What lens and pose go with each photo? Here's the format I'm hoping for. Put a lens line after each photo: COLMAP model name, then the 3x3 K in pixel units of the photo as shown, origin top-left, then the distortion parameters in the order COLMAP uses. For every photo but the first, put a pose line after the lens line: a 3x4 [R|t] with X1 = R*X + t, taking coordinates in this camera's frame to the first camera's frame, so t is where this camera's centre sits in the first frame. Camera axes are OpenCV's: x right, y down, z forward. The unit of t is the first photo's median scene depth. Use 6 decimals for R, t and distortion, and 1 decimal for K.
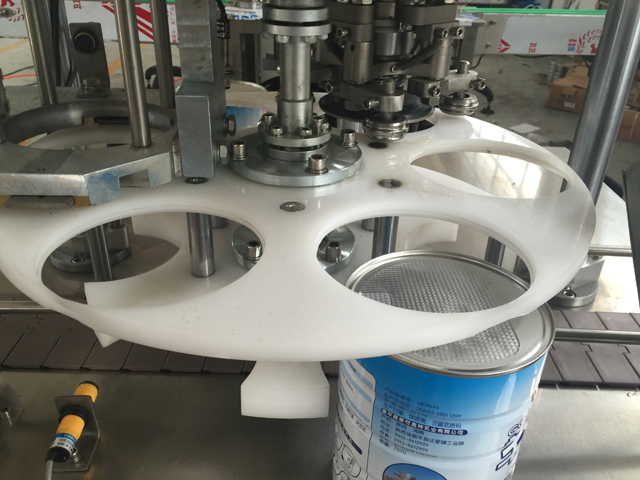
lens RADIAL K [[567.7, 0, 320.0], [0, 567.7, 240.0], [0, 0, 1]] dist [0.138037, -0.216340]
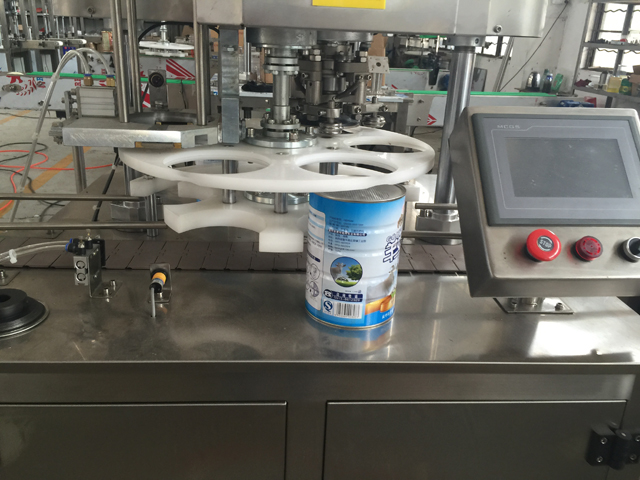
lens RADIAL K [[567.7, 0, 320.0], [0, 567.7, 240.0], [0, 0, 1]] dist [0.138037, -0.216340]
pose [[0.997244, -0.012809, 0.073079, -0.050918], [0.023218, 0.989390, -0.143415, 0.404427], [-0.070466, 0.144717, 0.986961, -0.693239]]
